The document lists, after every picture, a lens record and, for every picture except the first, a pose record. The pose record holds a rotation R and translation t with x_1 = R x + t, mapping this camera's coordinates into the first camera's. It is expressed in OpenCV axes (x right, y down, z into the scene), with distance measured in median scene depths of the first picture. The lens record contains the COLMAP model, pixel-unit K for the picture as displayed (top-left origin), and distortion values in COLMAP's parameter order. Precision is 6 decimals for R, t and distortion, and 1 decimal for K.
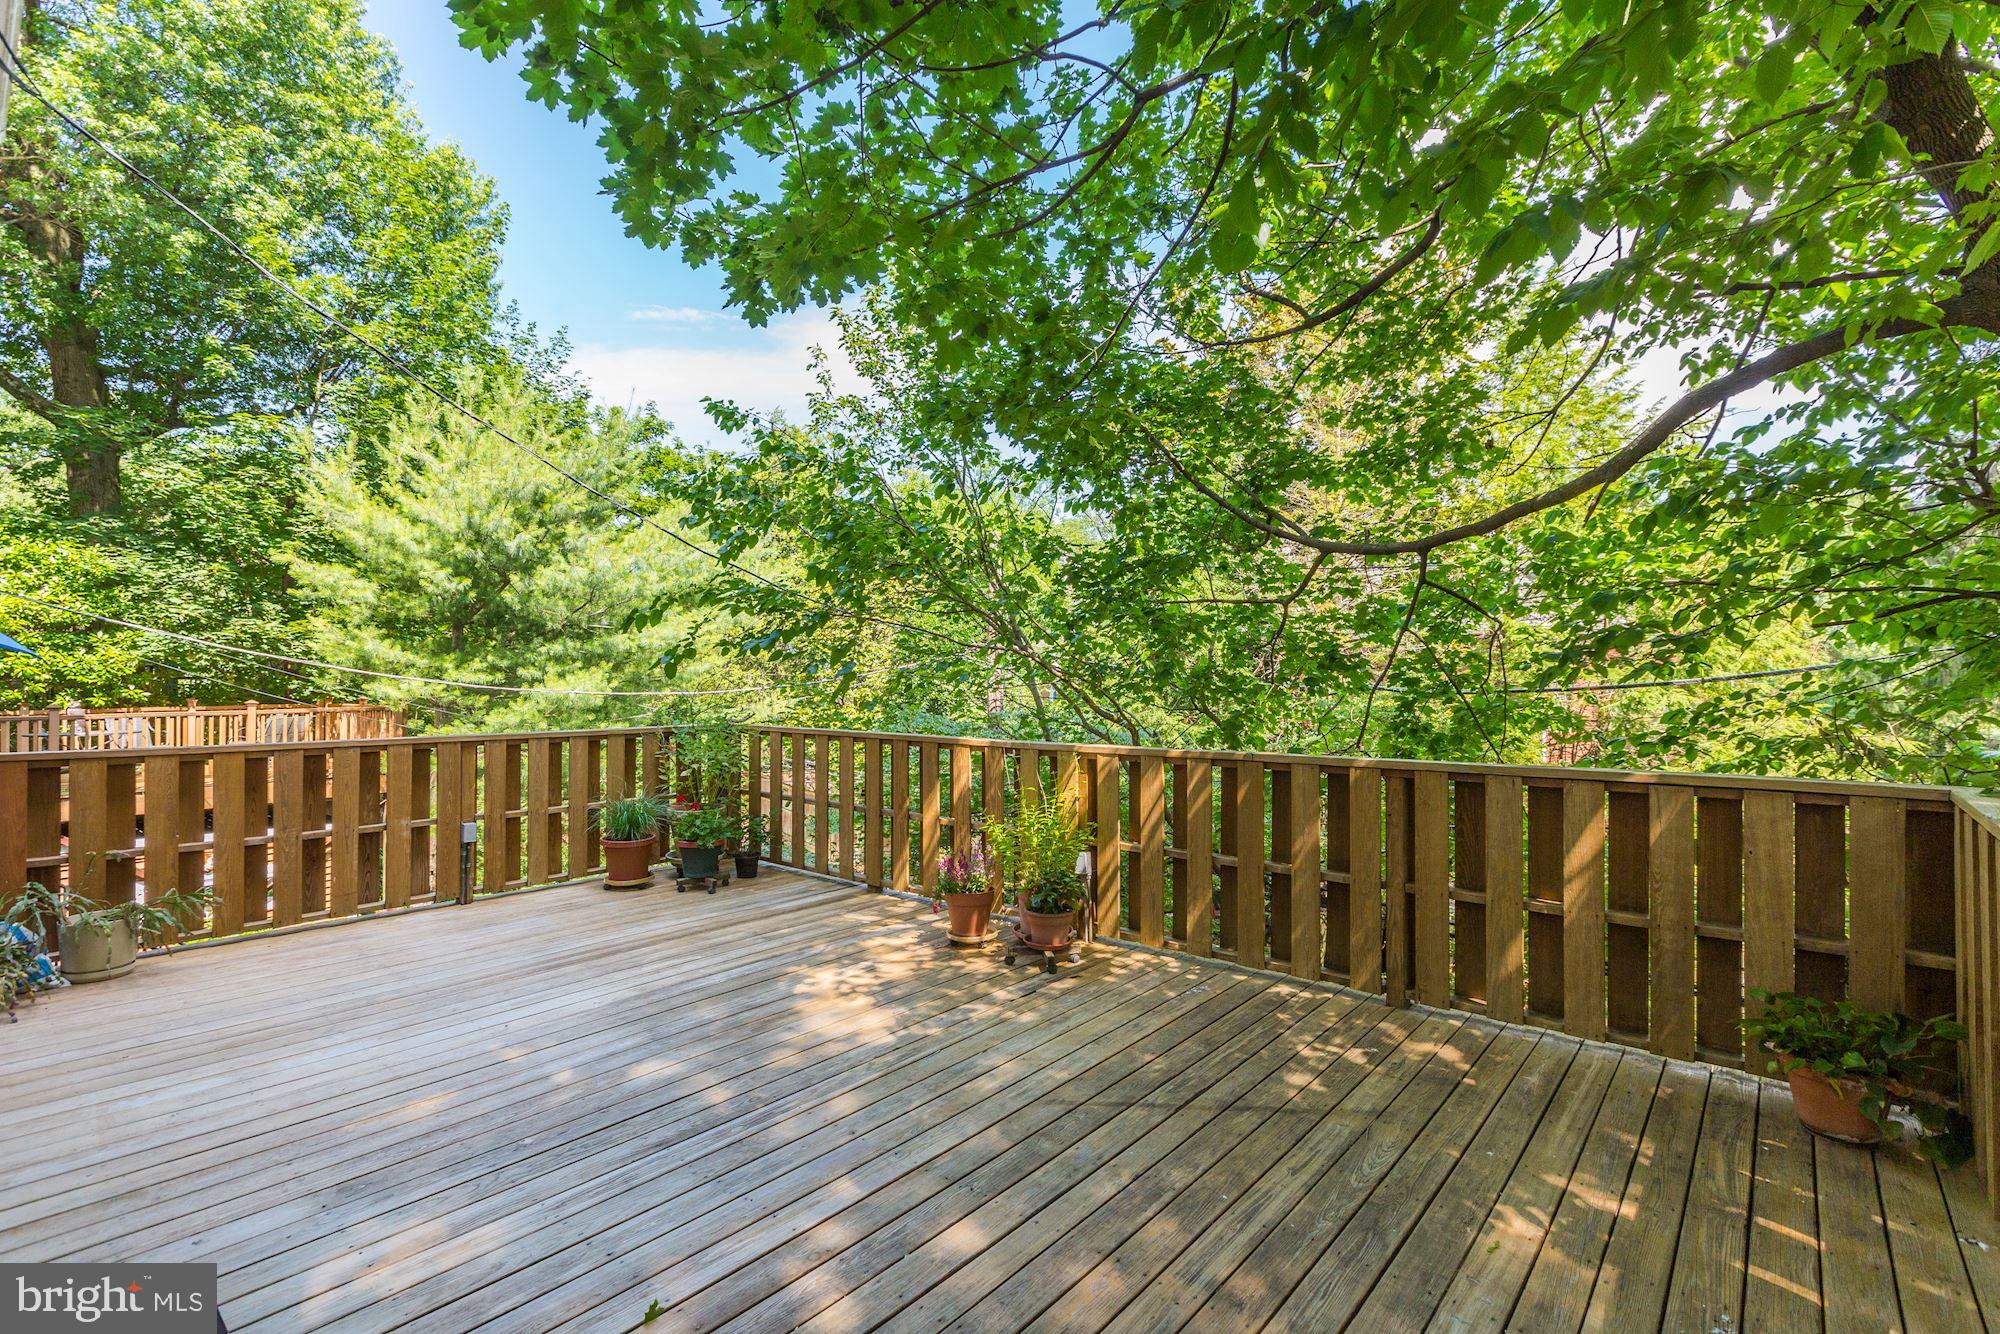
lens RADIAL K [[909.5, 0, 993.9], [0, 909.5, 659.6], [0, 0, 1]] dist [-0.013836, 0.001228]
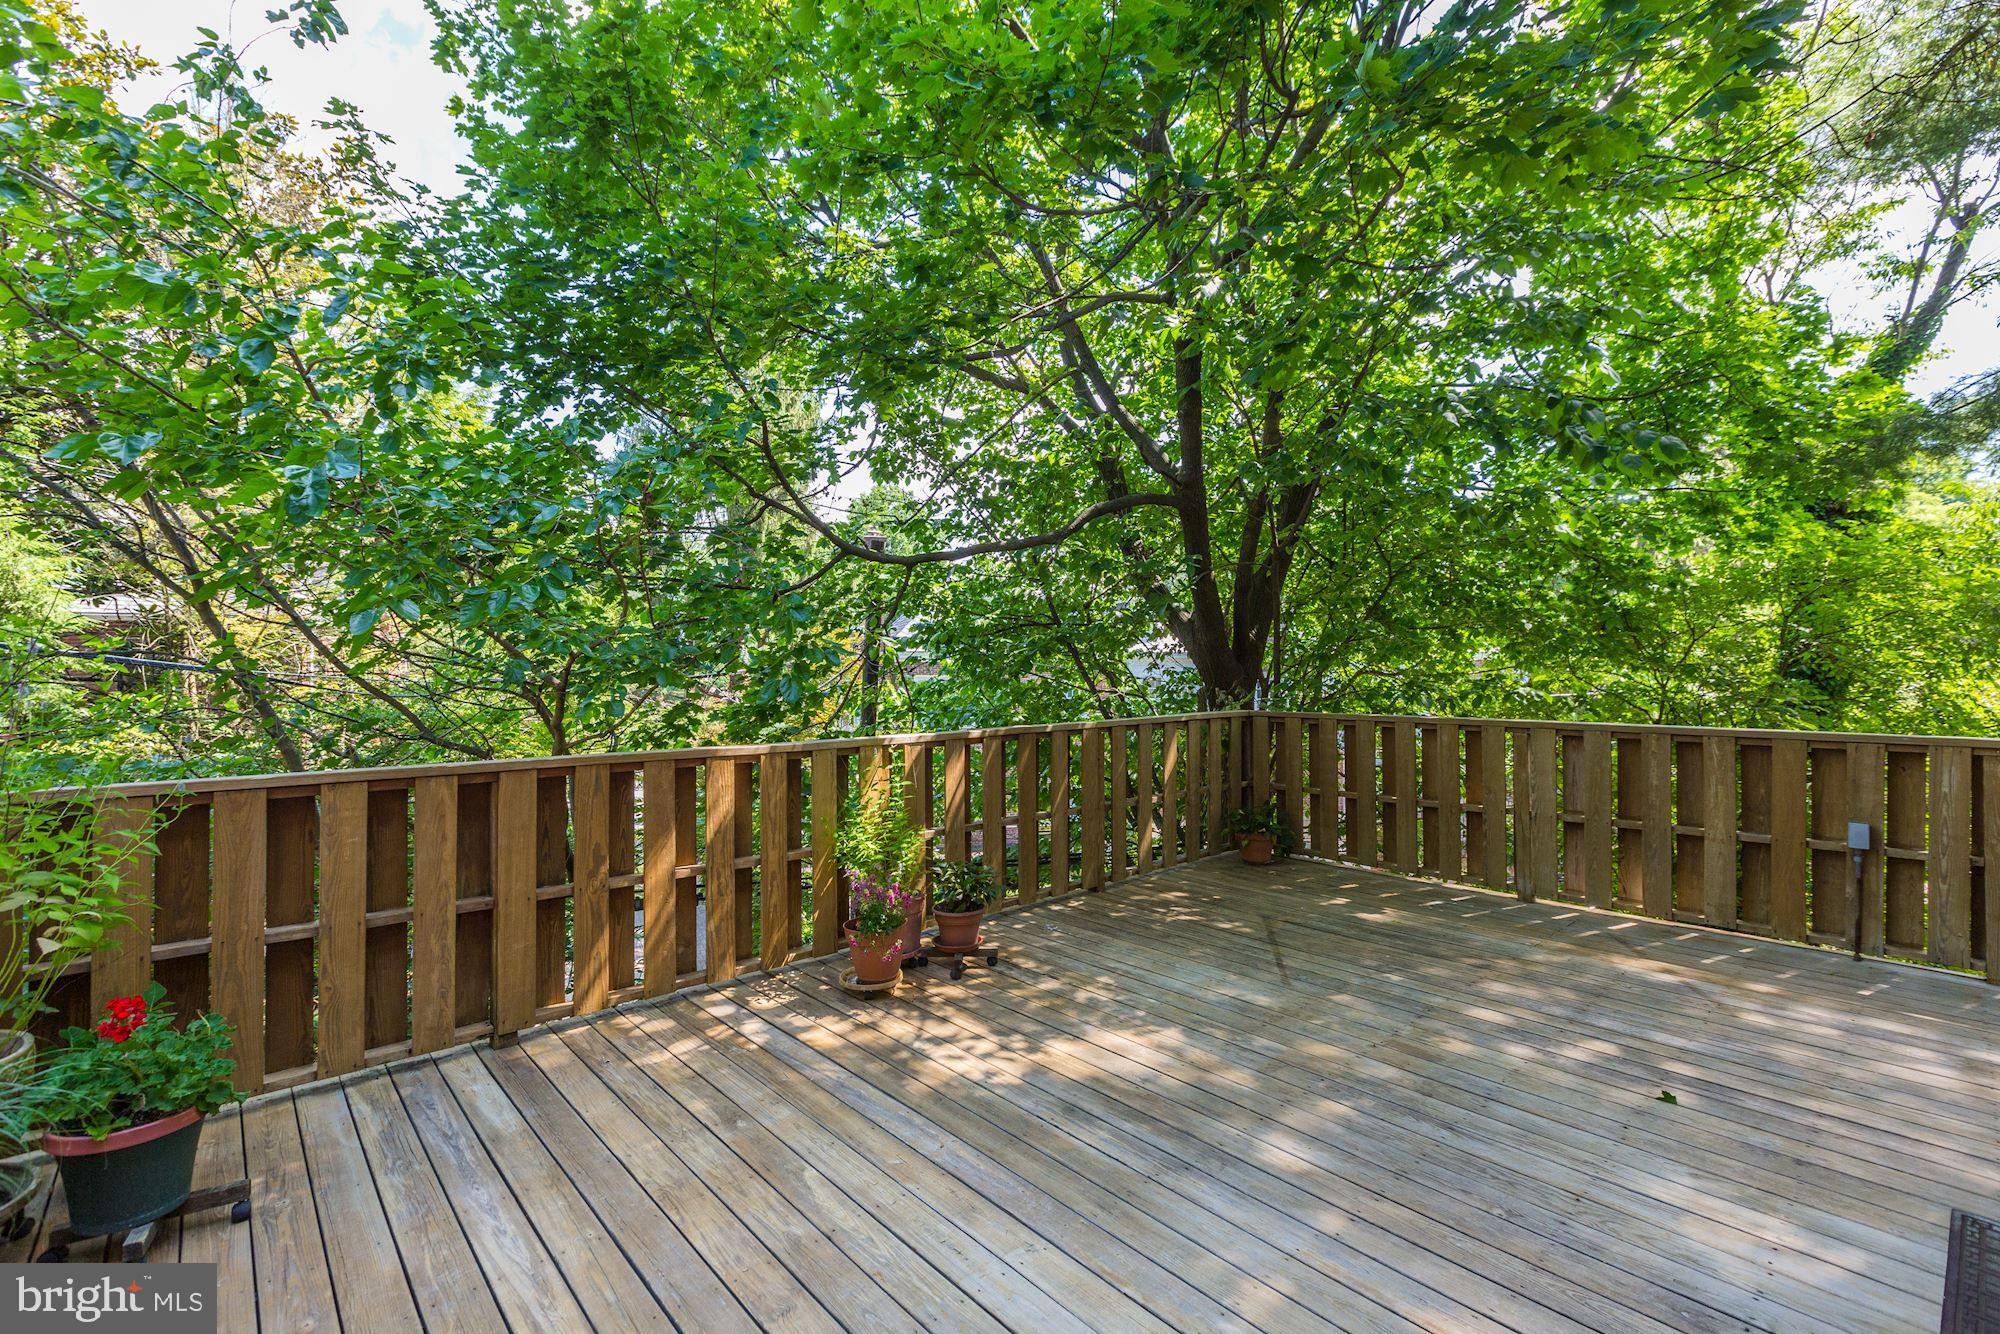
lens RADIAL K [[909.5, 0, 993.9], [0, 909.5, 659.6], [0, 0, 1]] dist [-0.013836, 0.001228]
pose [[0.131903, 0.011921, 0.991191, -0.936426], [-0.007594, 0.999910, -0.011015, 0.031533], [-0.991234, -0.006074, 0.131982, 0.908346]]
